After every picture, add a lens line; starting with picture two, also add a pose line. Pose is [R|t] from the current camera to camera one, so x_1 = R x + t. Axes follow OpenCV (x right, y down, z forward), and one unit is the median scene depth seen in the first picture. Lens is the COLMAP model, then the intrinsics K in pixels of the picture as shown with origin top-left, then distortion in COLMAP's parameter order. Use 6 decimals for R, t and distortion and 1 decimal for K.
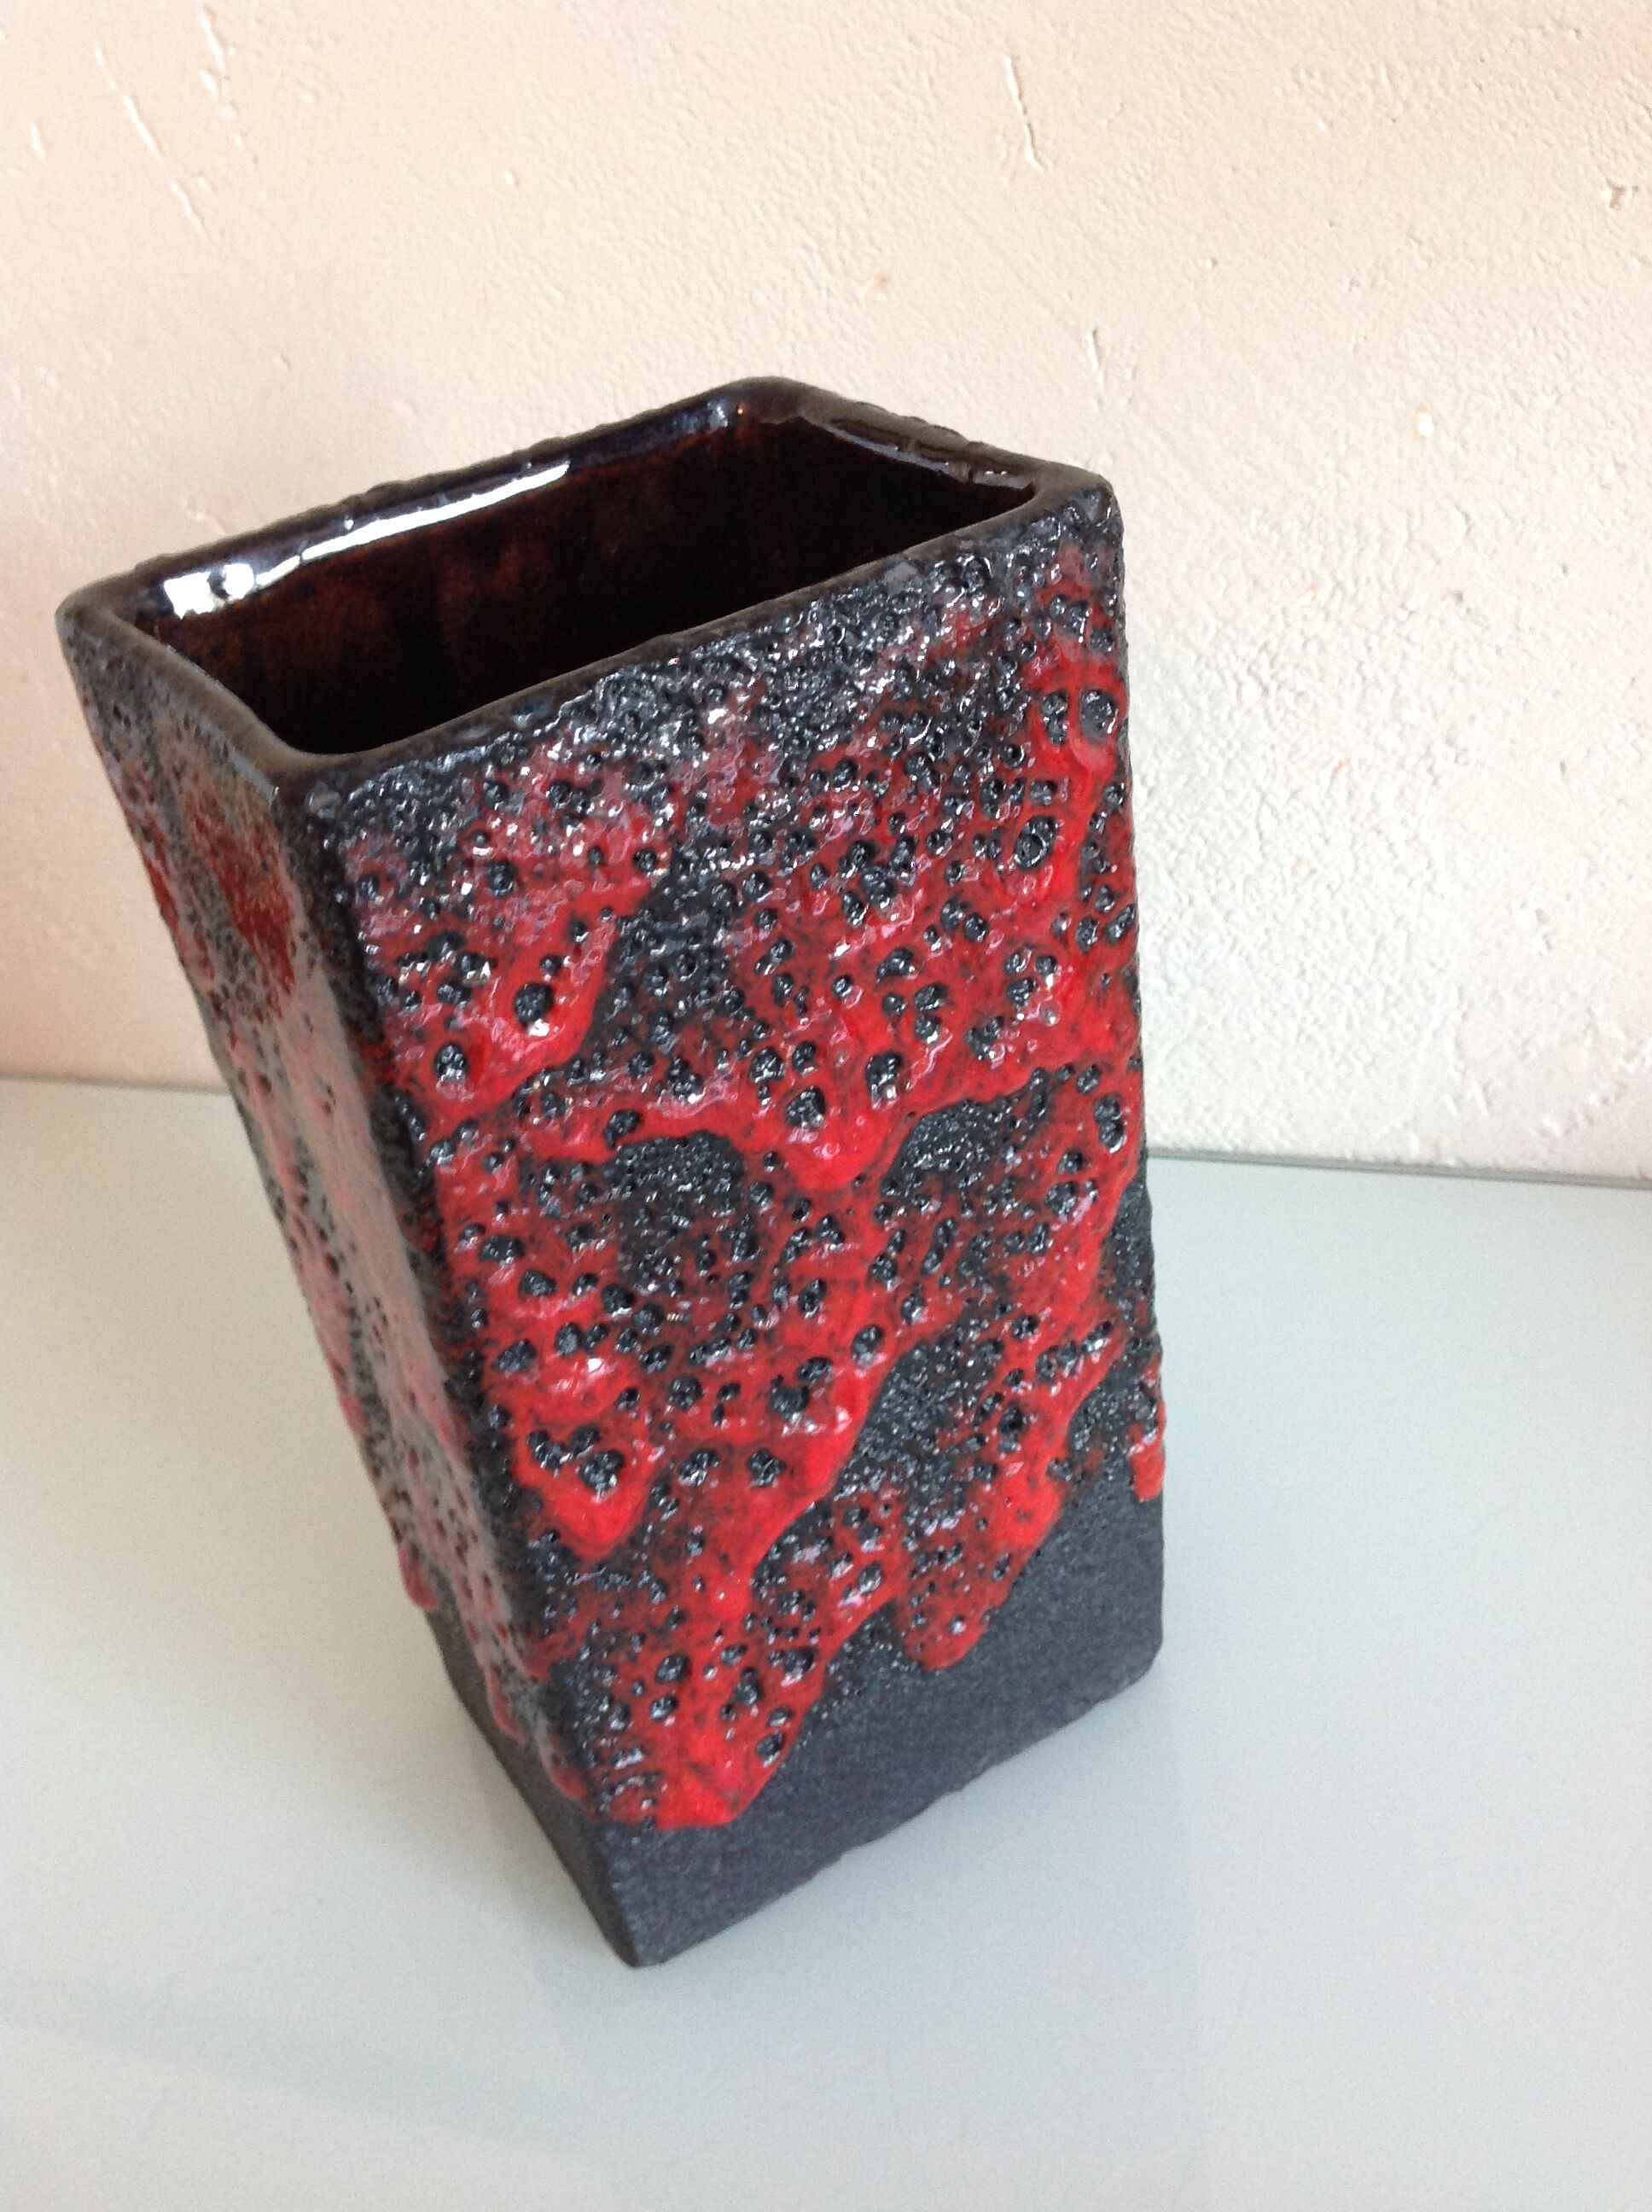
lens RADIAL K [[2239.0, 0, 826.0], [0, 2239.0, 1106.0], [0, 0, 1]] dist [0.085114, -0.111500]
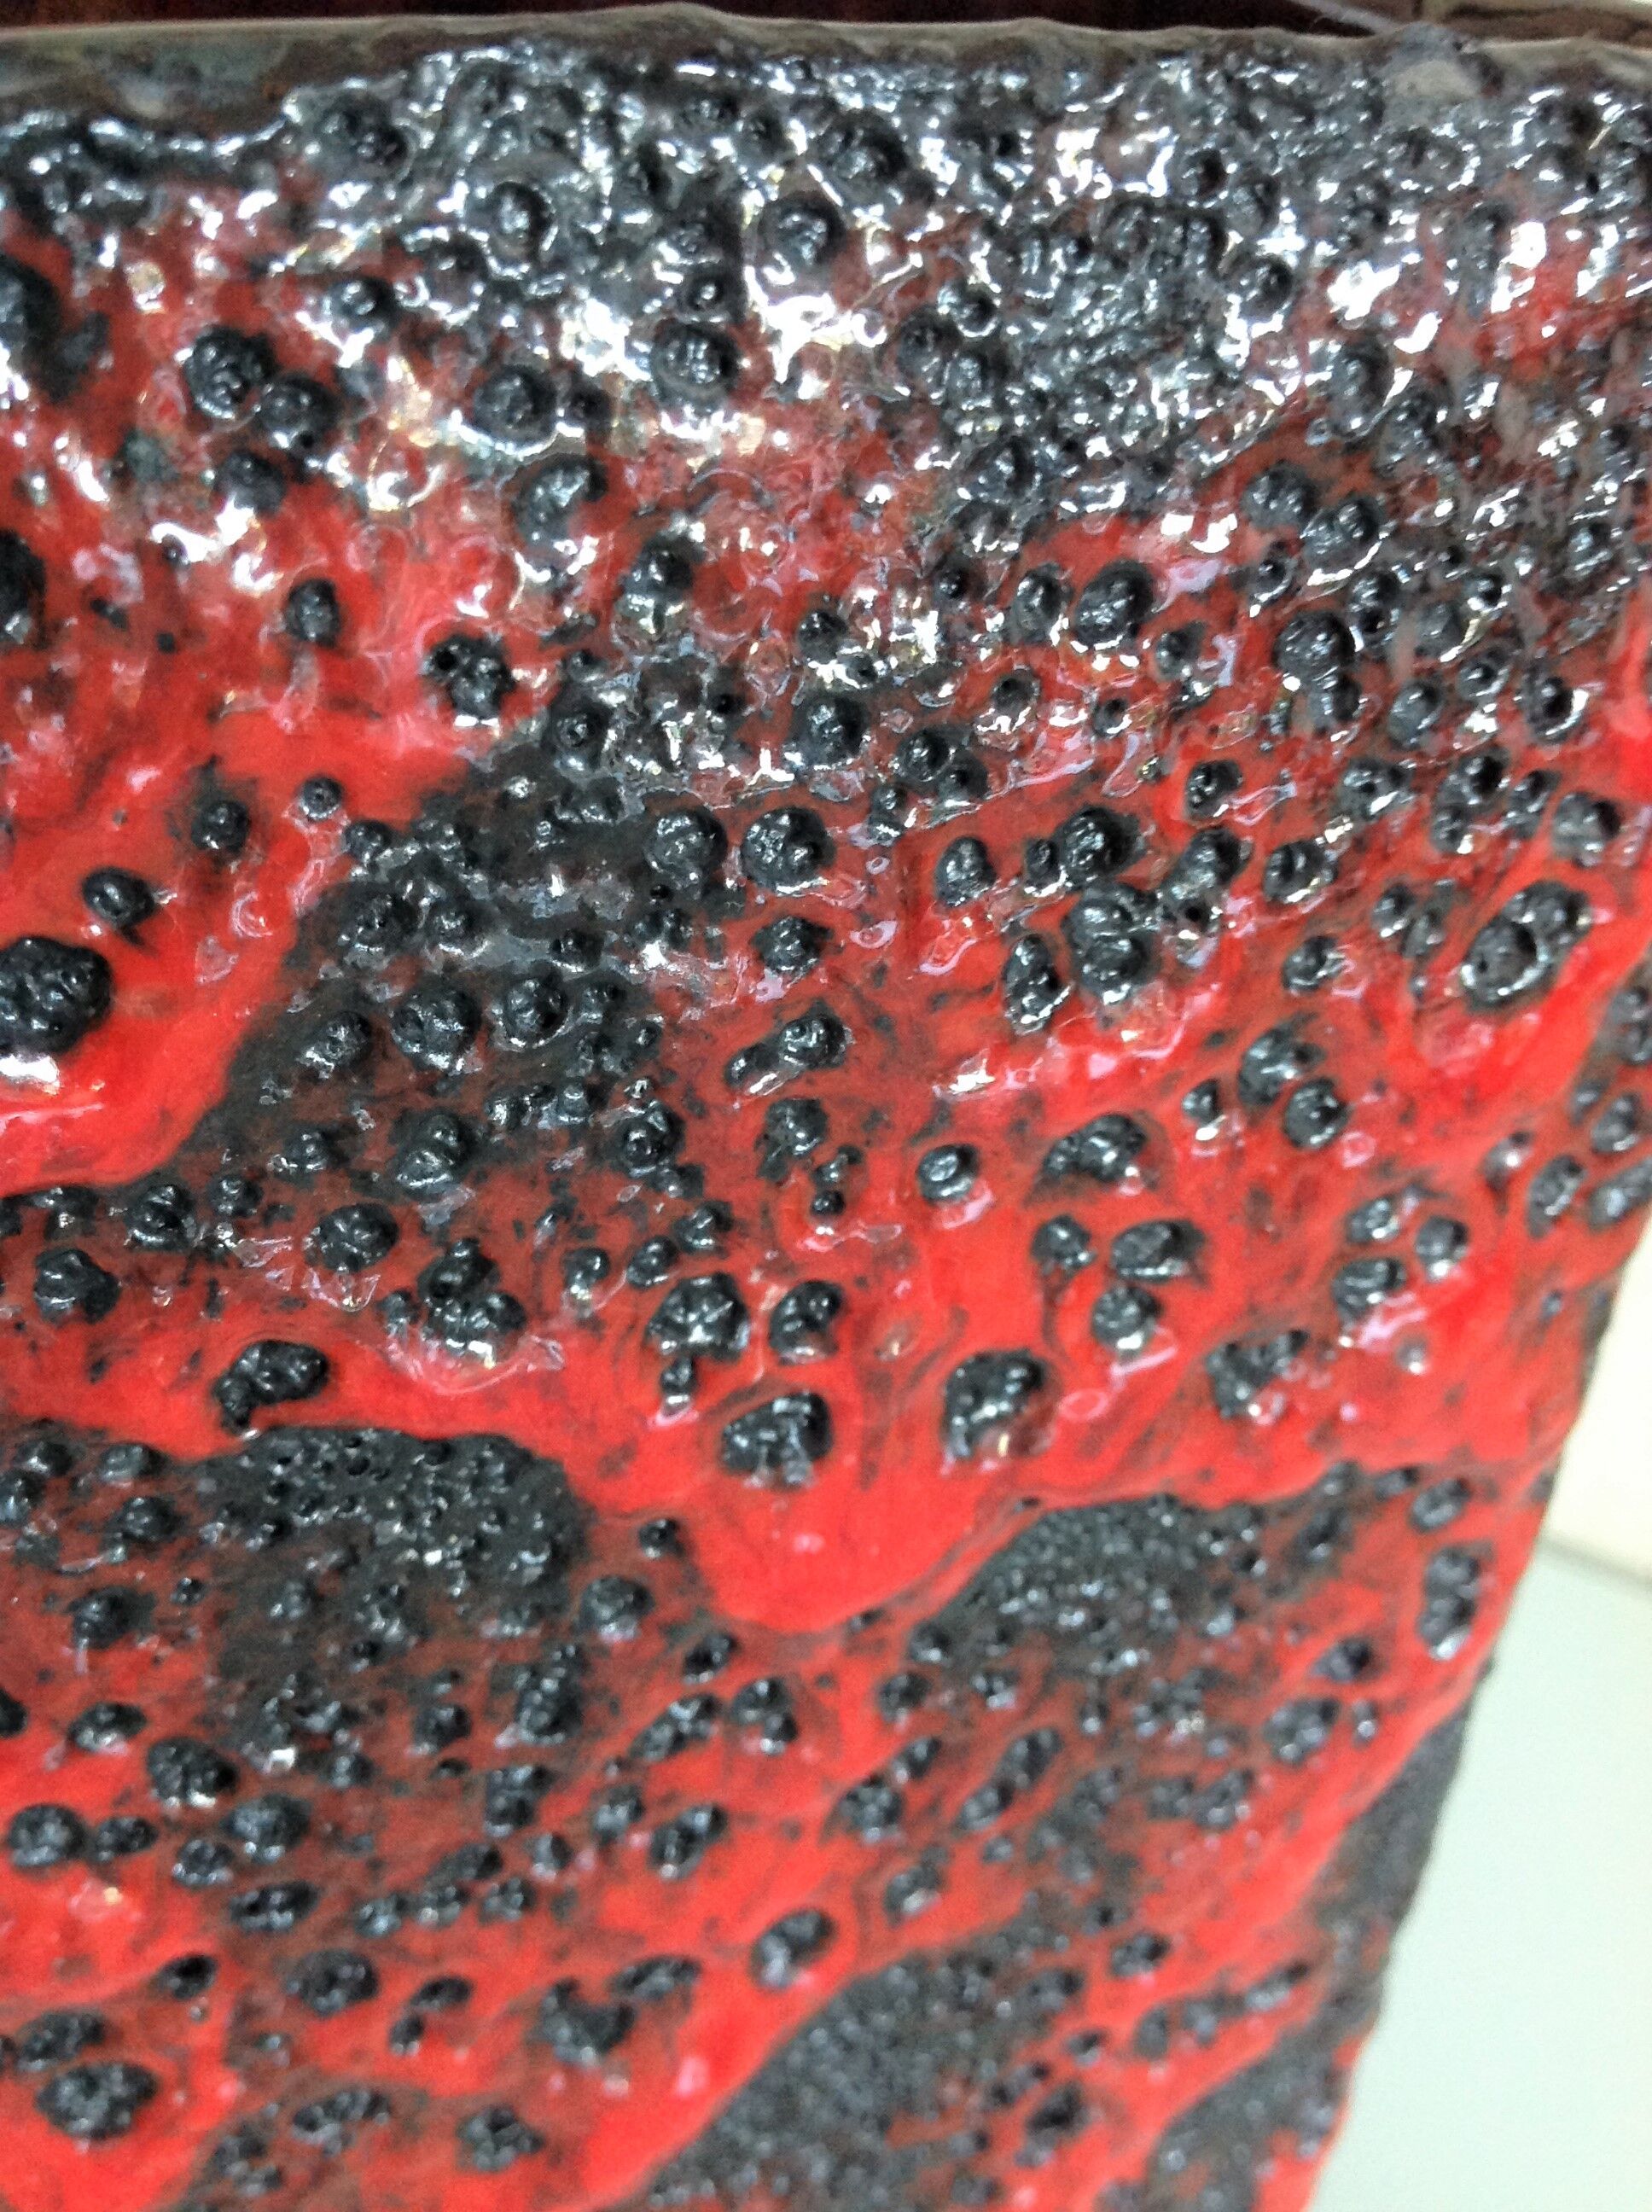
lens RADIAL K [[2239.0, 0, 826.0], [0, 2239.0, 1106.0], [0, 0, 1]] dist [0.085114, -0.111500]
pose [[0.961585, 0.269670, -0.051304, 0.003928], [-0.270866, 0.962451, -0.017860, -0.052293], [0.044562, 0.031070, 0.998523, 0.621119]]
